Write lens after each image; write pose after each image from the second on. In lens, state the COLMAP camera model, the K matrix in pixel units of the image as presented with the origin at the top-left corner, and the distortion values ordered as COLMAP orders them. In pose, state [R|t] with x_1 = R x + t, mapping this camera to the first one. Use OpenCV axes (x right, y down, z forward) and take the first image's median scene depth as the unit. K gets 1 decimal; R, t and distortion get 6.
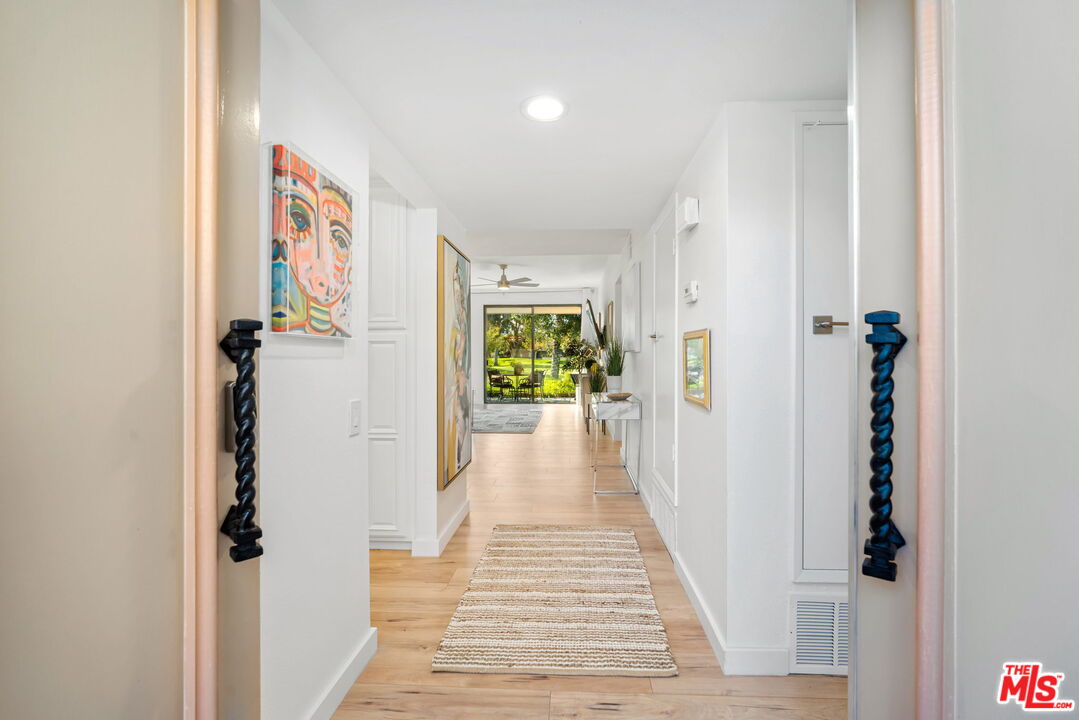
lens RADIAL K [[470.3, 0, 543.5], [0, 470.3, 357.6], [0, 0, 1]] dist [-0.009965, -0.000315]
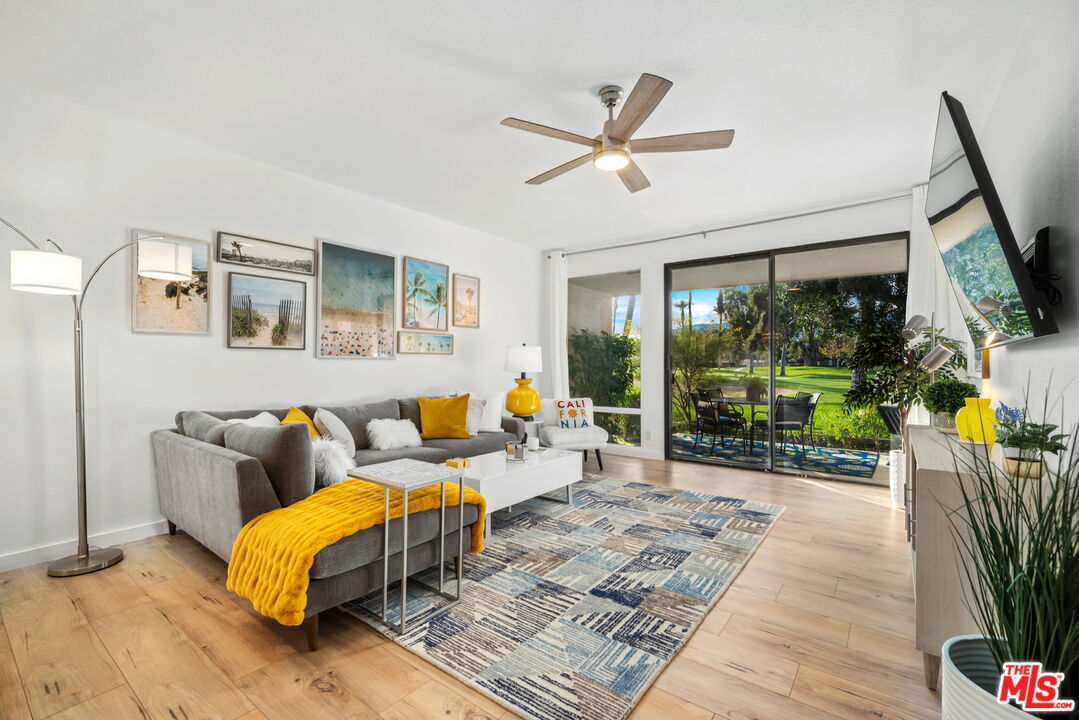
lens RADIAL K [[470.3, 0, 543.5], [0, 470.3, 364.1], [0, 0, 1]] dist [-0.009965, -0.000315]
pose [[0.836270, 0.002080, -0.548314, 0.035655], [-0.003514, 0.999993, -0.001565, -0.003499], [0.548307, 0.003236, 0.836271, 0.454691]]
